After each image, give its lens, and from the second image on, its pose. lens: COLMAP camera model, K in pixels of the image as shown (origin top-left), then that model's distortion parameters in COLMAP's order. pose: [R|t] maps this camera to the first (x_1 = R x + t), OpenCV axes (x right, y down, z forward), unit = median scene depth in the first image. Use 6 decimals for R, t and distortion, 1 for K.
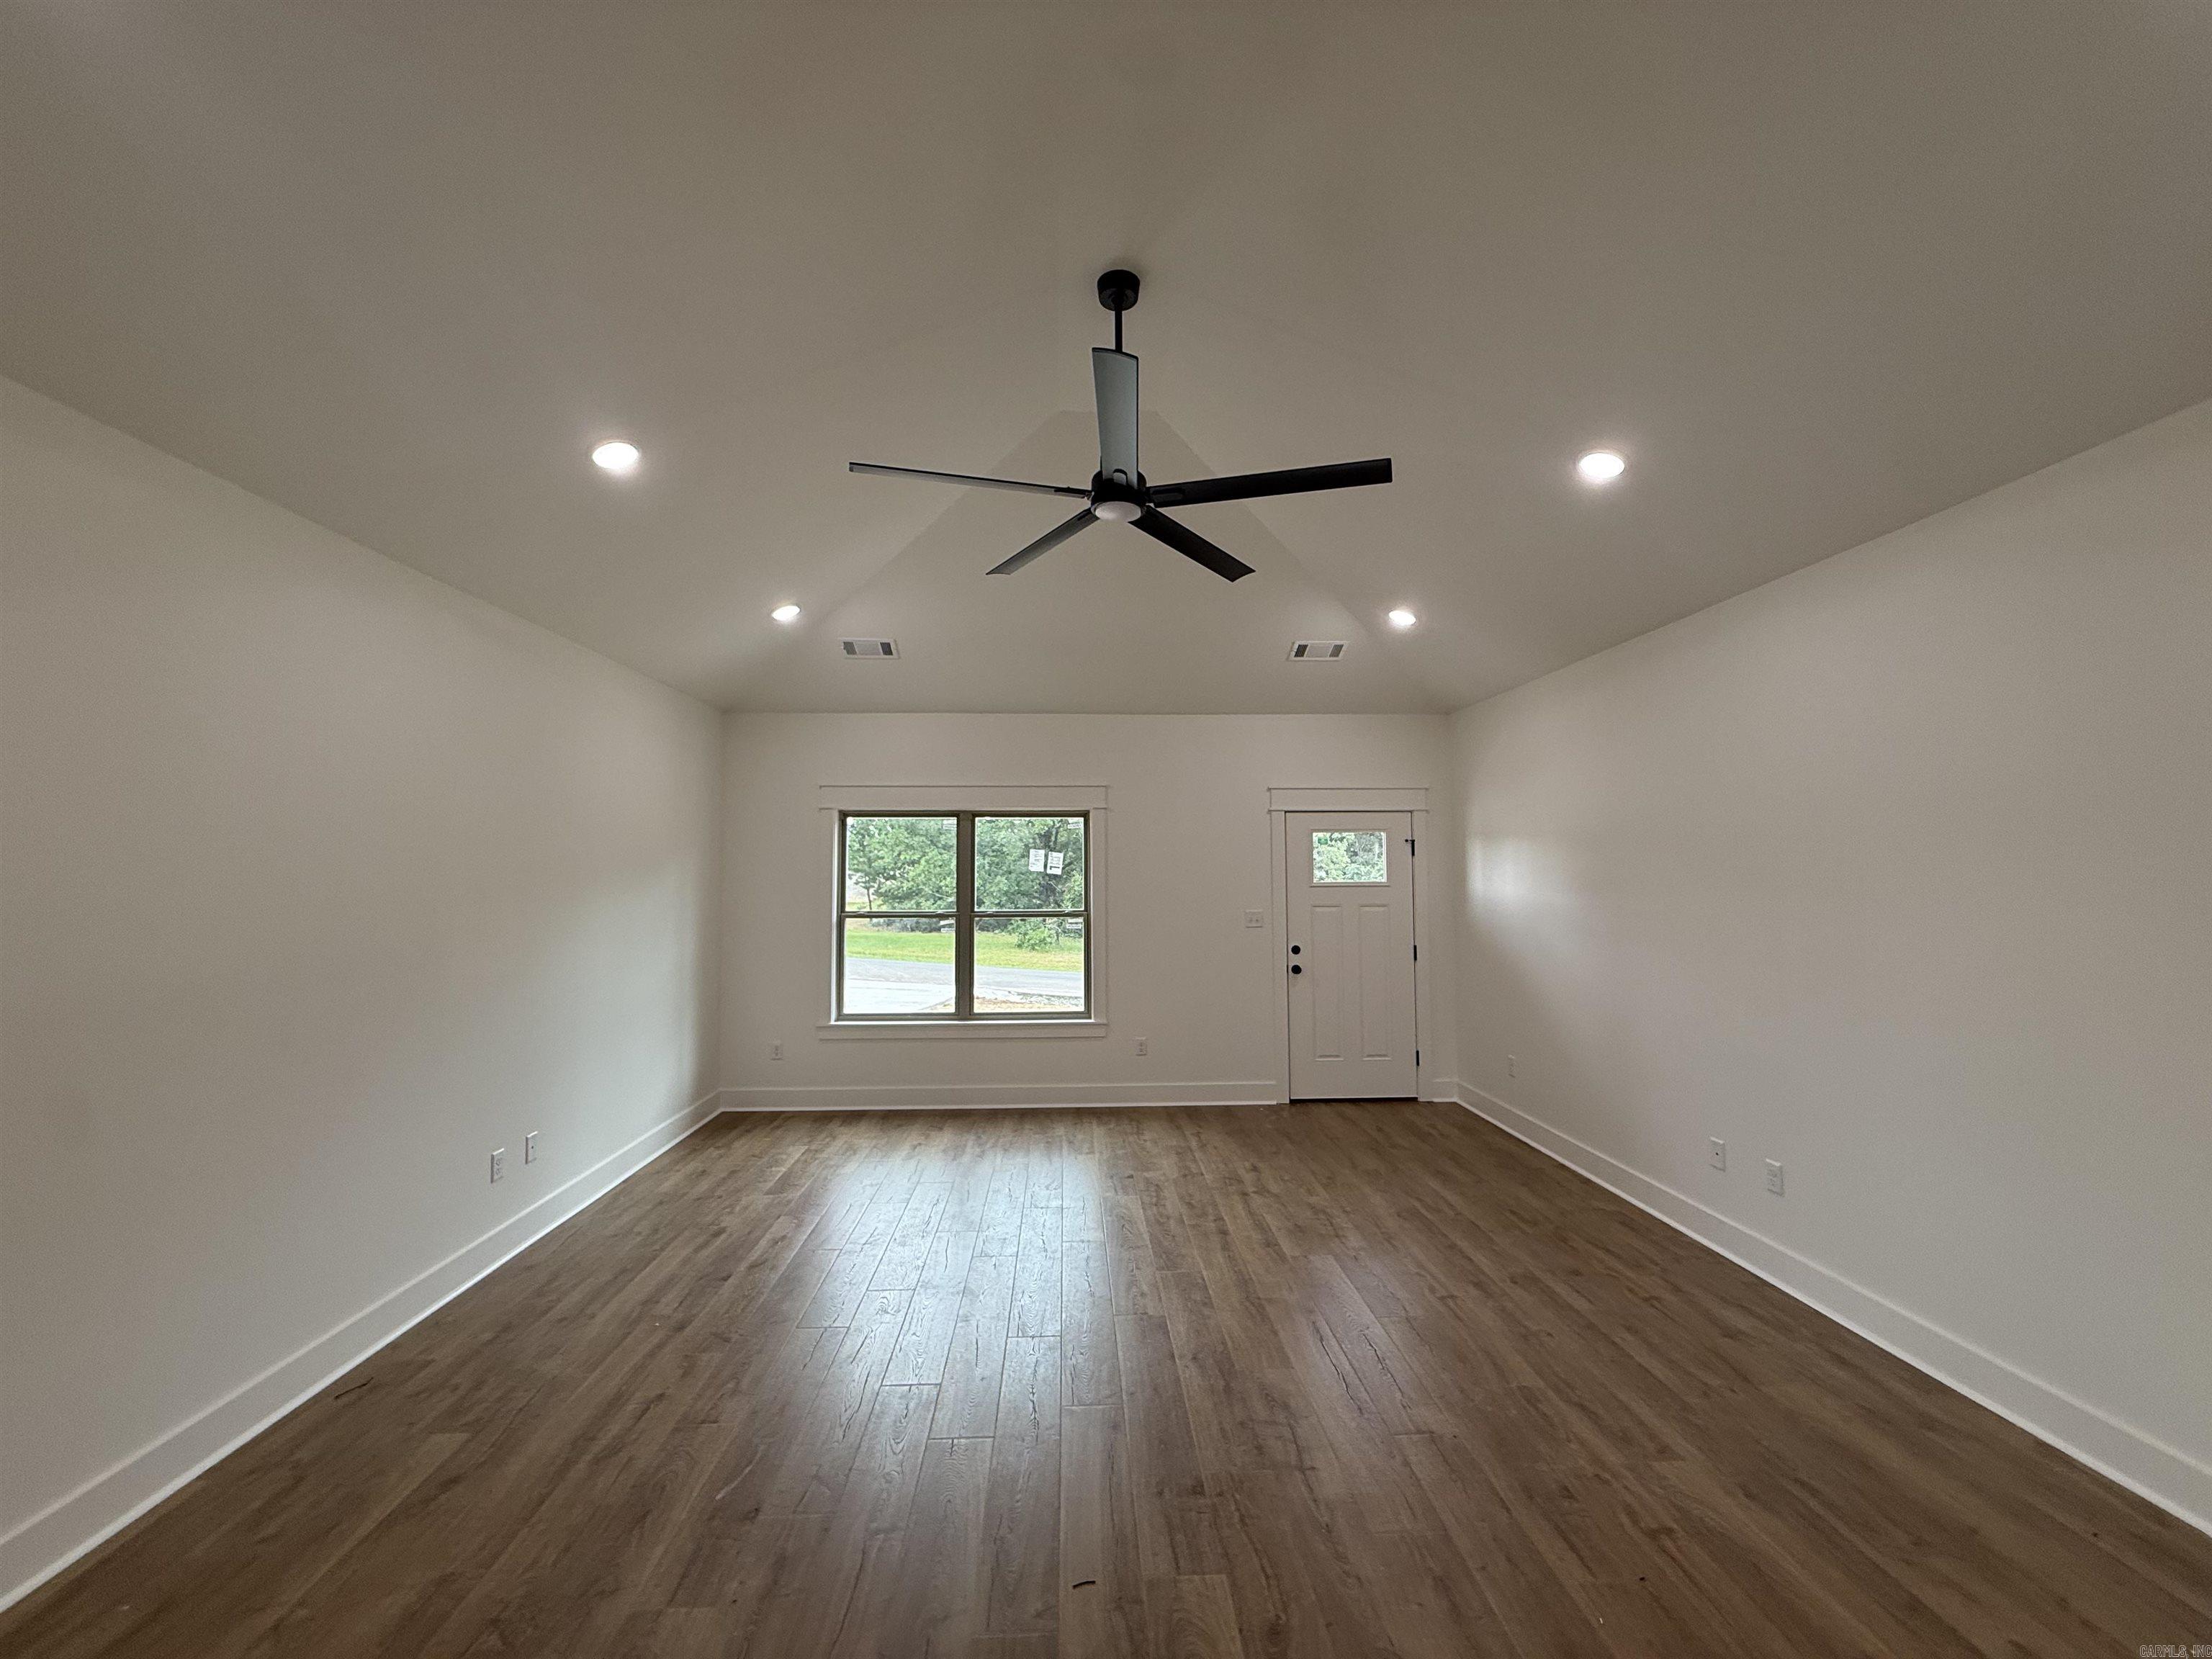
lens RADIAL K [[883.0, 0, 1098.7], [0, 883.0, 832.9], [0, 0, 1]] dist [0.001040, -0.000061]
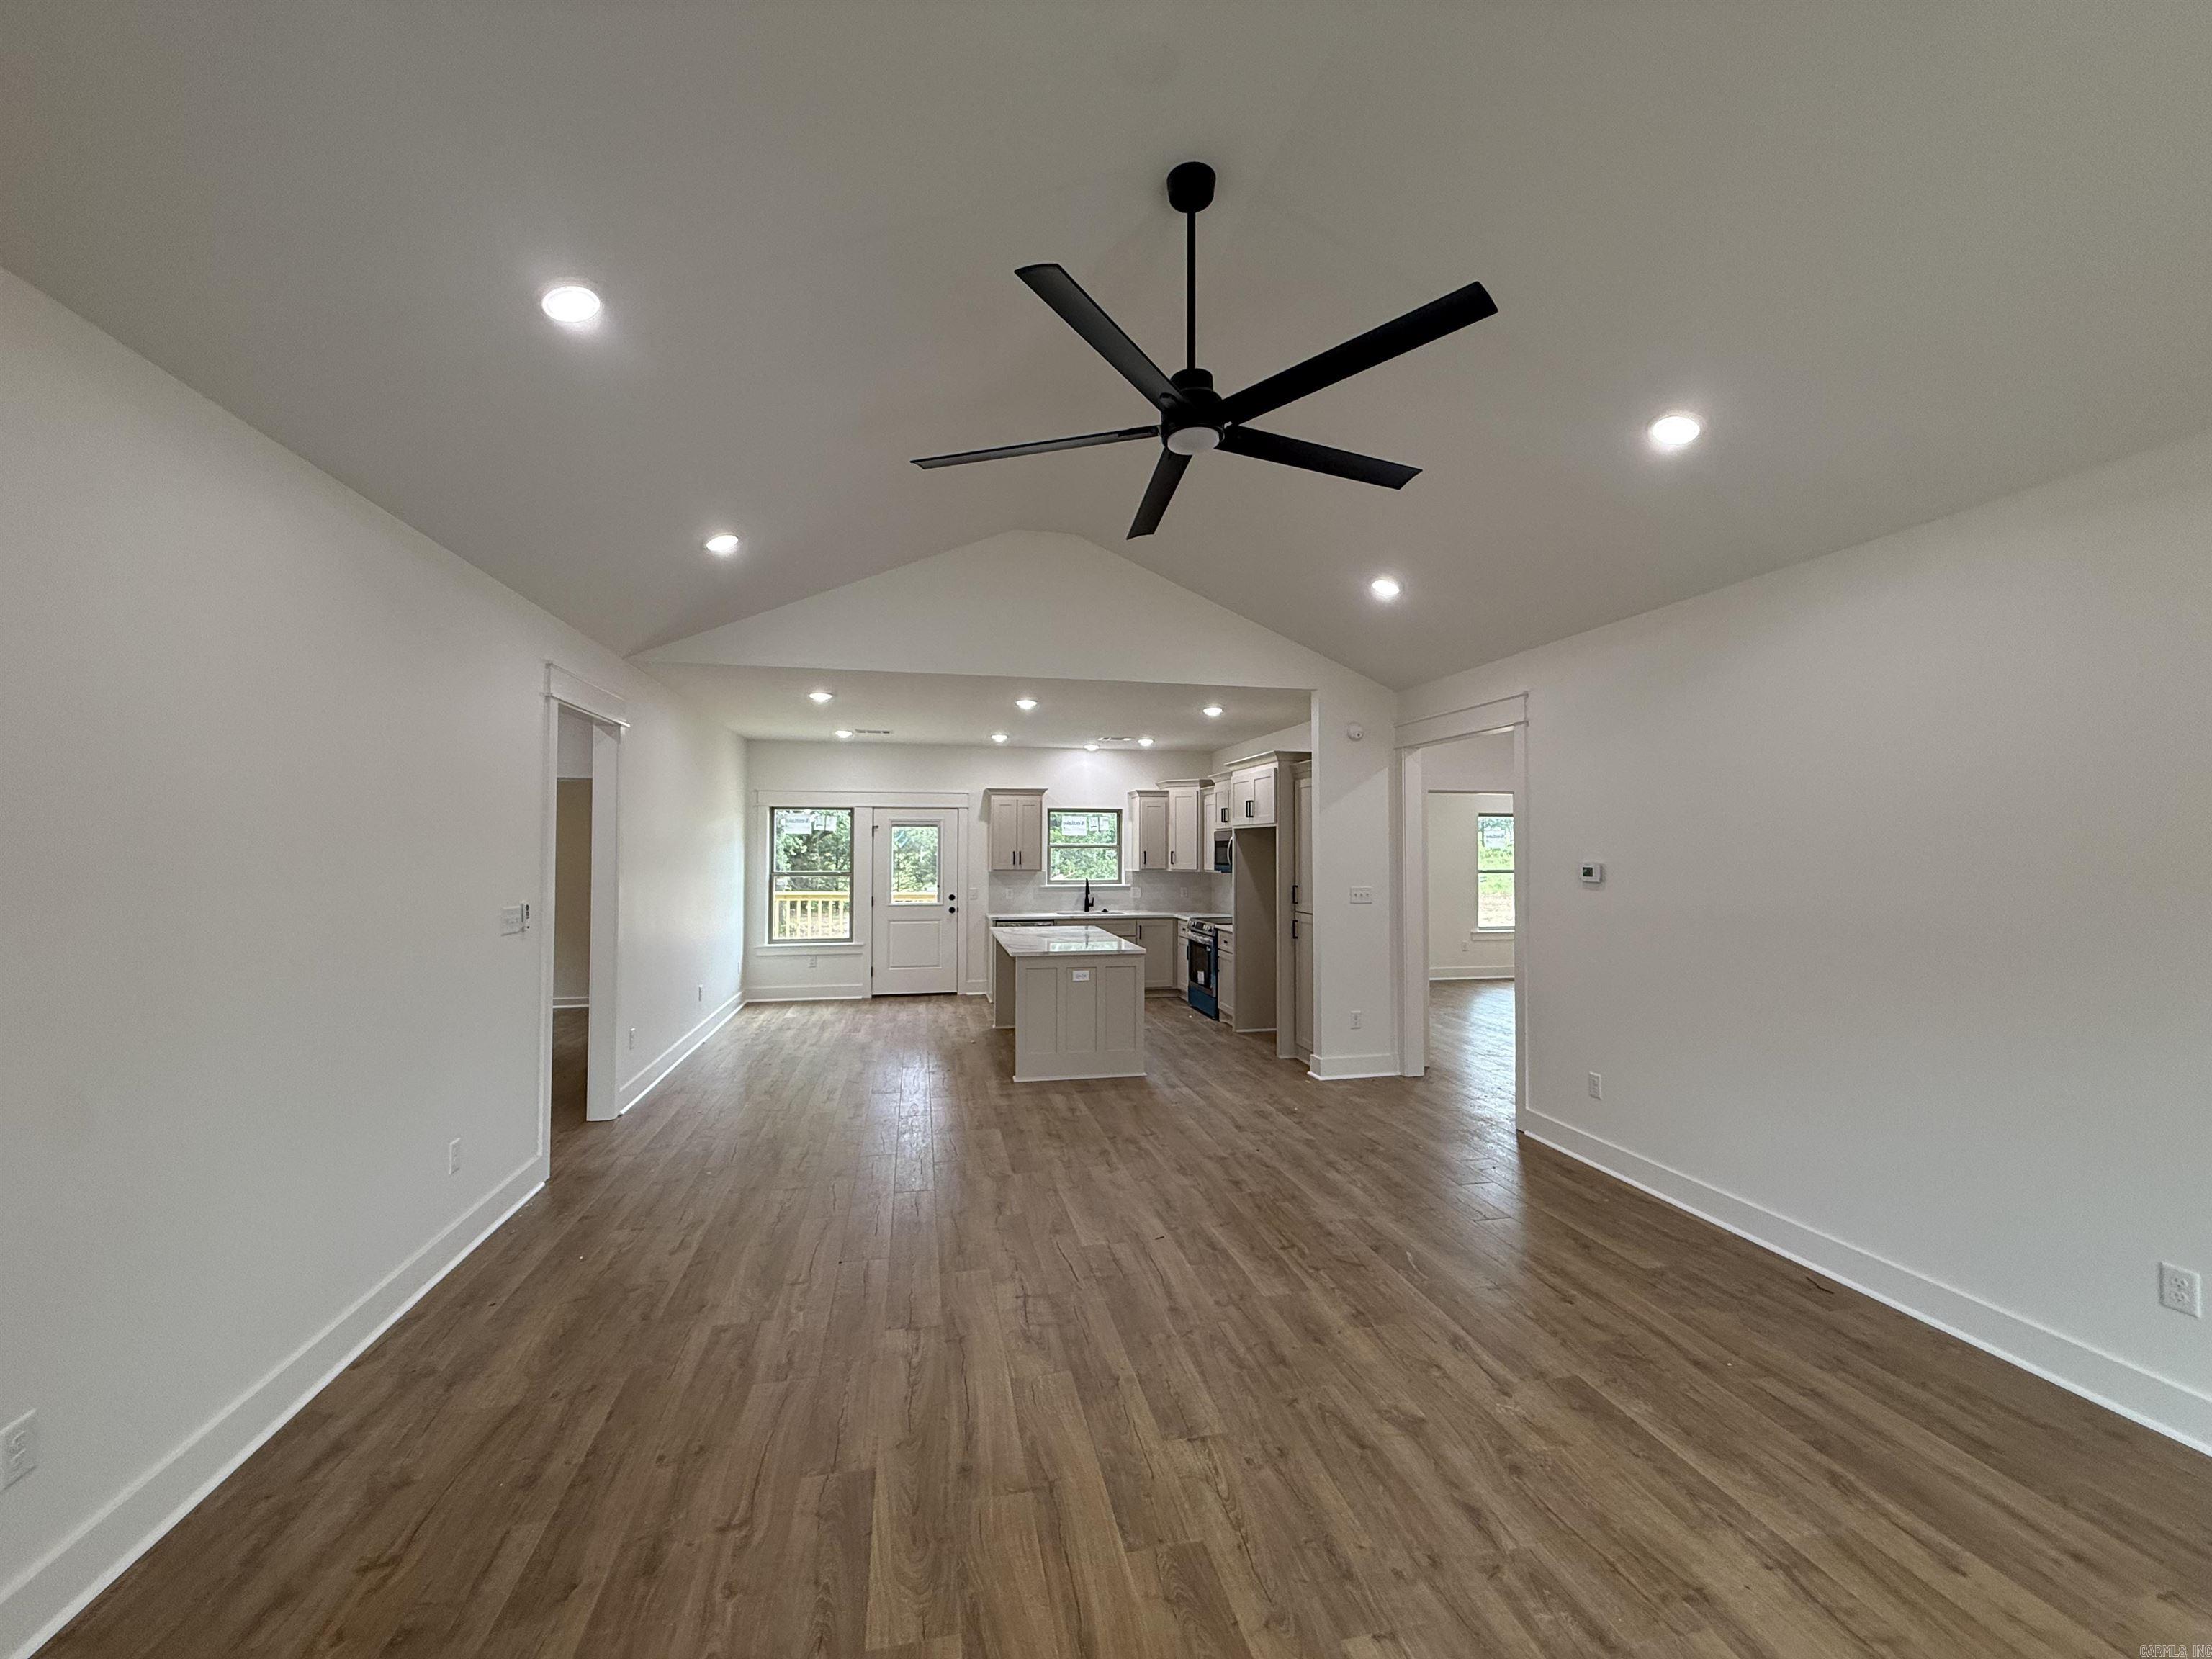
lens RADIAL K [[883.0, 0, 1100.4], [0, 883.0, 835.7], [0, 0, 1]] dist [0.001040, -0.000061]
pose [[-0.985739, 0.001716, -0.168275, 0.168843], [0.011878, 0.998163, -0.059404, 0.053292], [0.167864, -0.060555, -0.983949, 1.171608]]
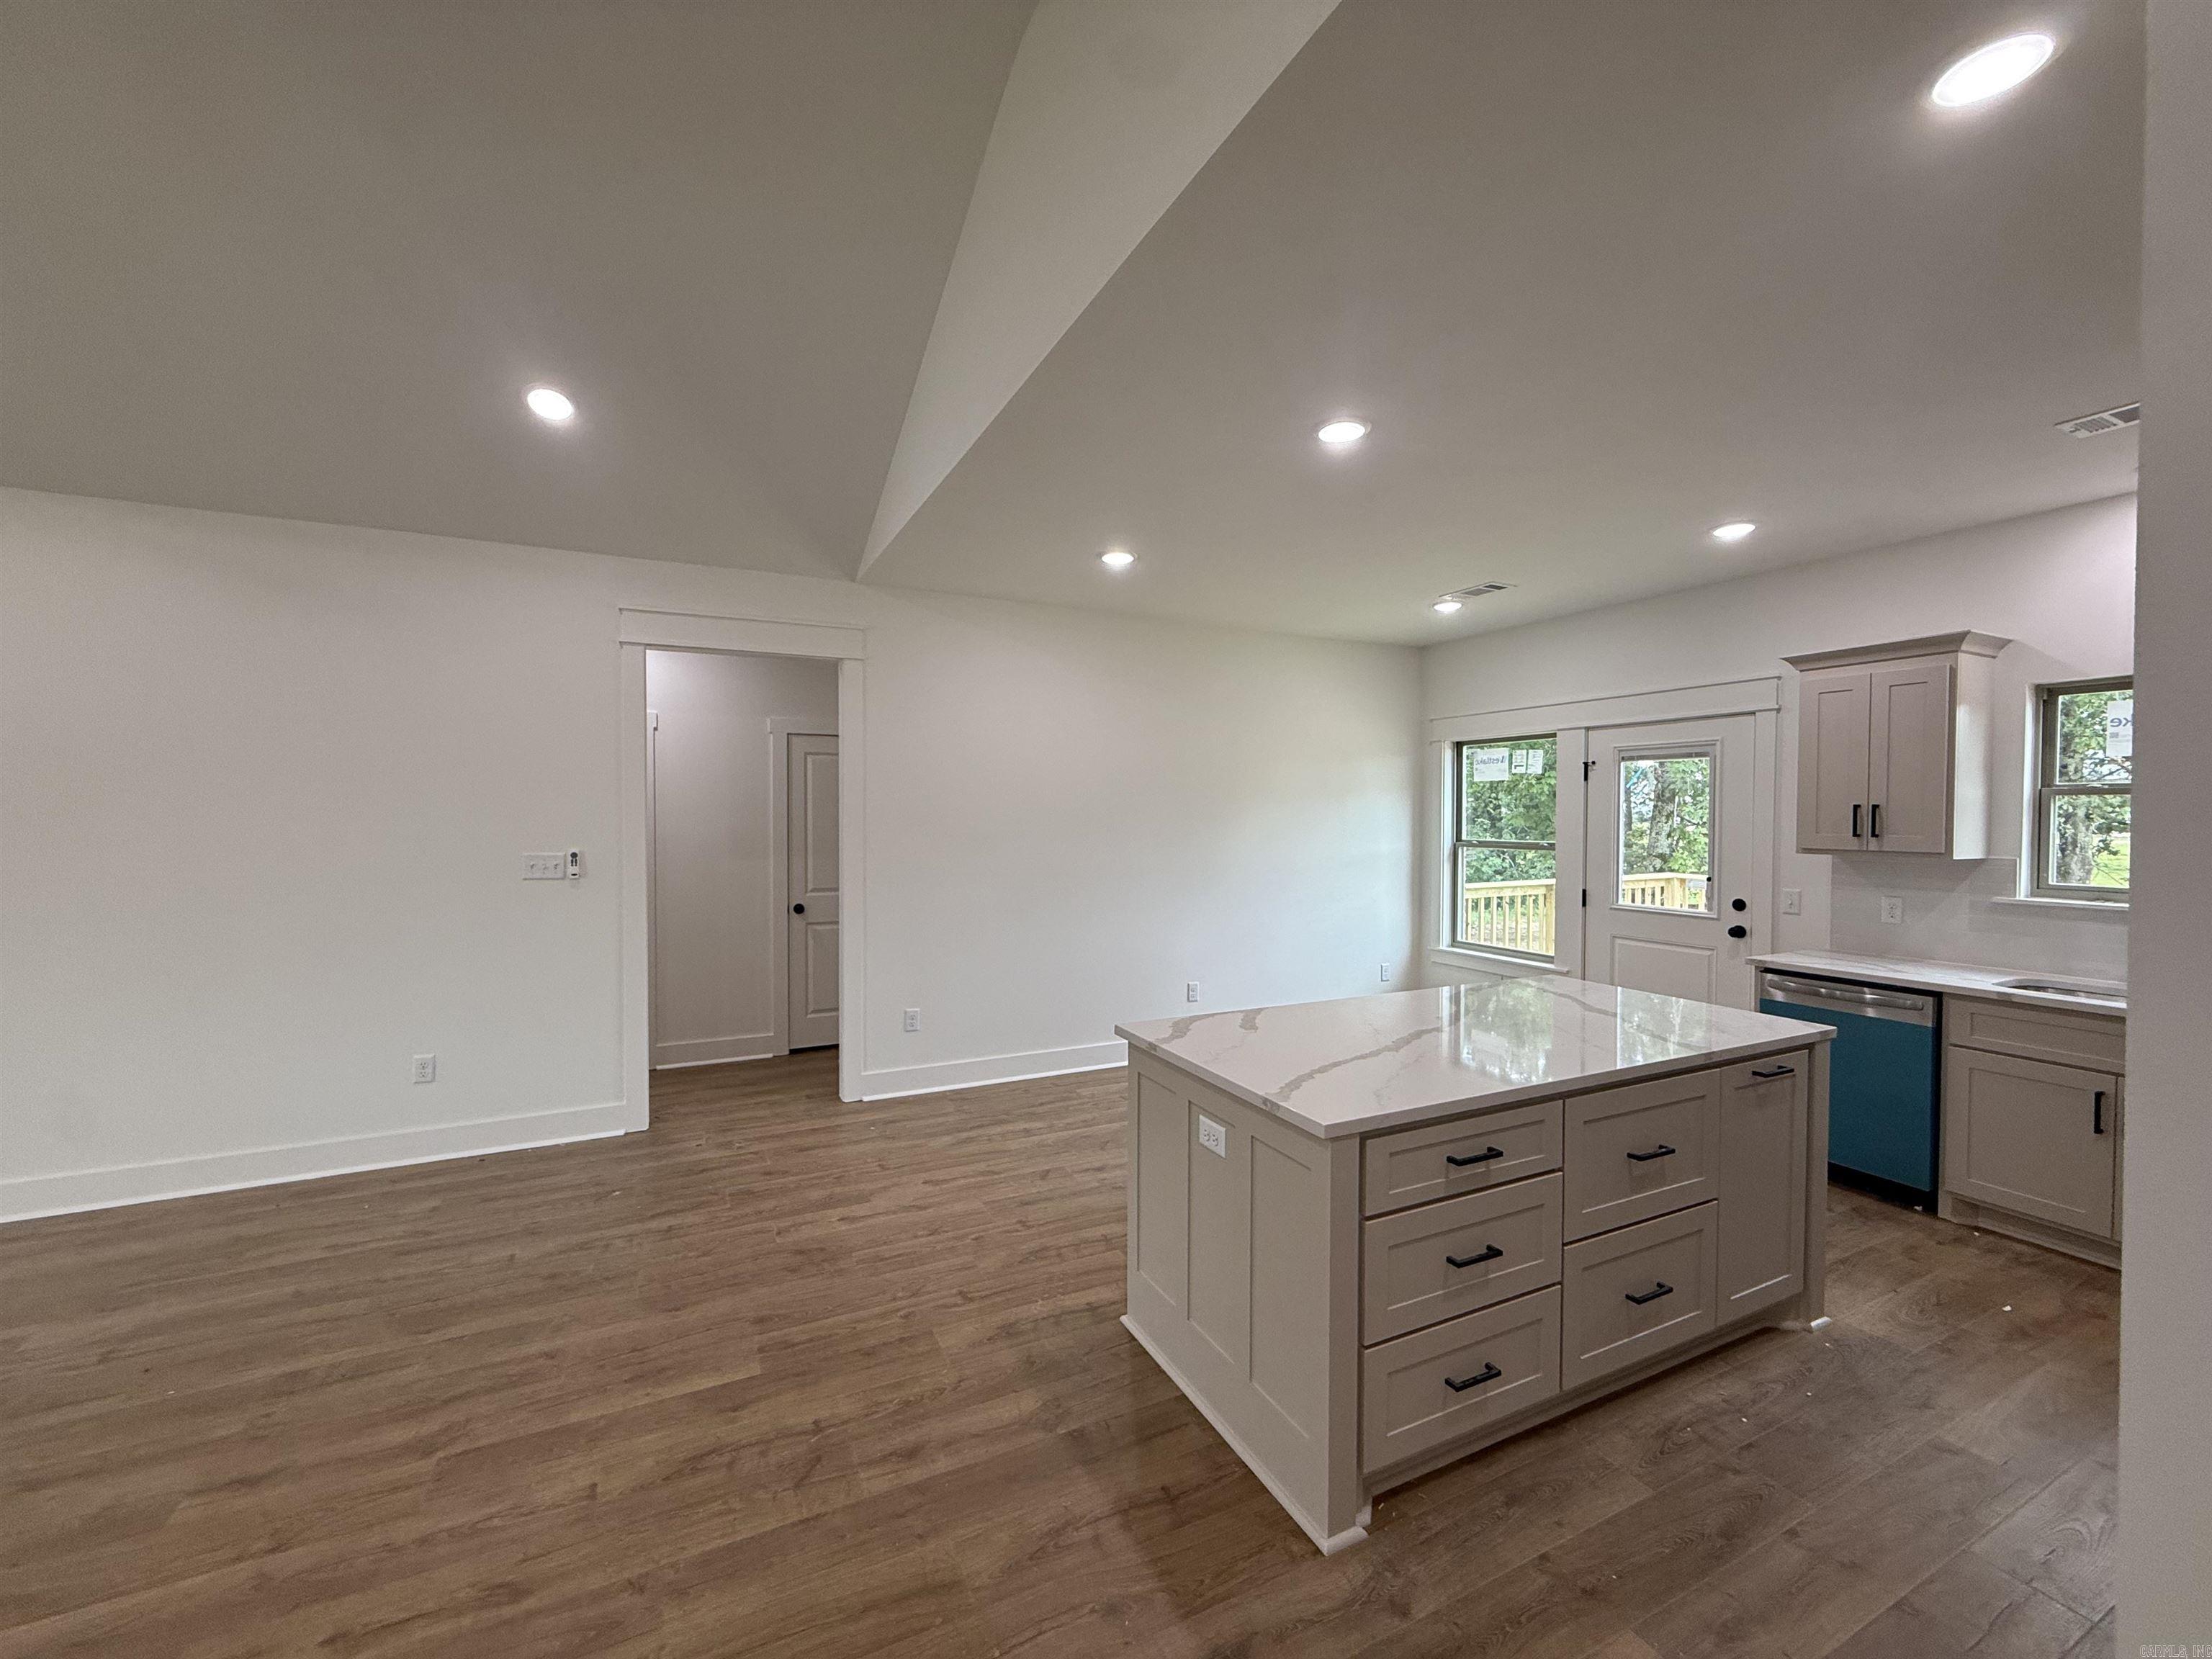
lens RADIAL K [[883.0, 0, 1098.1], [0, 883.0, 829.8], [0, 0, 1]] dist [0.001040, -0.000061]
pose [[-0.405024, -0.010948, 0.914240, -0.419649], [-0.041884, 0.999101, -0.006591, 0.024815], [-0.913346, -0.040962, -0.405118, 0.139065]]
